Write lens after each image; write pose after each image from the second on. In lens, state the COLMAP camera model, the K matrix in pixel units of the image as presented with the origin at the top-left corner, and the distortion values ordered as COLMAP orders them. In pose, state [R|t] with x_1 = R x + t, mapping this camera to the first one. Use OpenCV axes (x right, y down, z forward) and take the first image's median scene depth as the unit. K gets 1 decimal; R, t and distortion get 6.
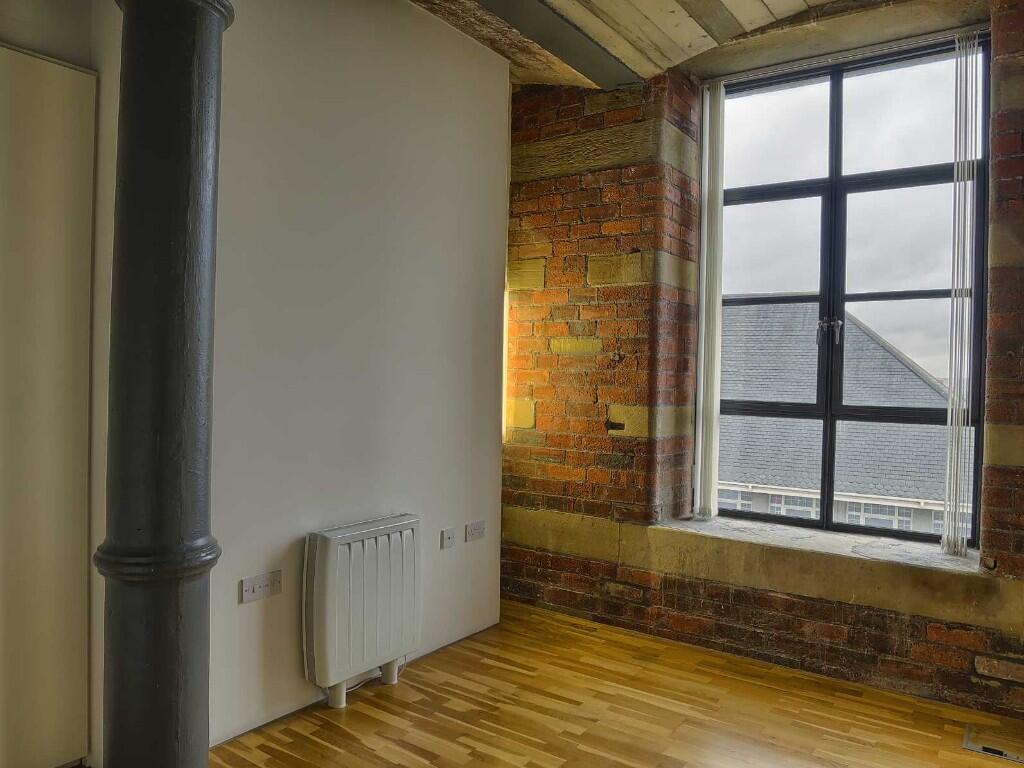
lens RADIAL K [[748.1, 0, 512.0], [0, 748.1, 384.0], [0, 0, 1]] dist [-0.050079, 0.011454]
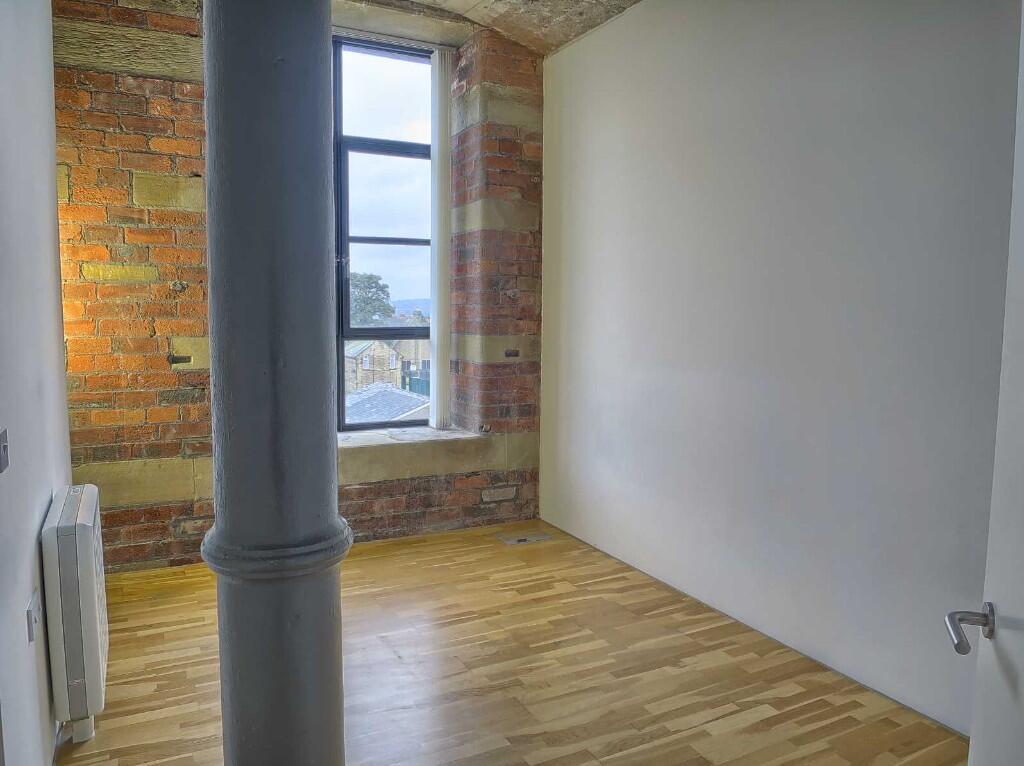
lens RADIAL K [[748.1, 0, 512.0], [0, 748.1, 383.0], [0, 0, 1]] dist [-0.050079, 0.011454]
pose [[0.452713, -0.104564, 0.885504, -0.532289], [0.012603, 0.993751, 0.110903, -0.014013], [-0.891567, -0.039047, 0.451202, 0.205495]]
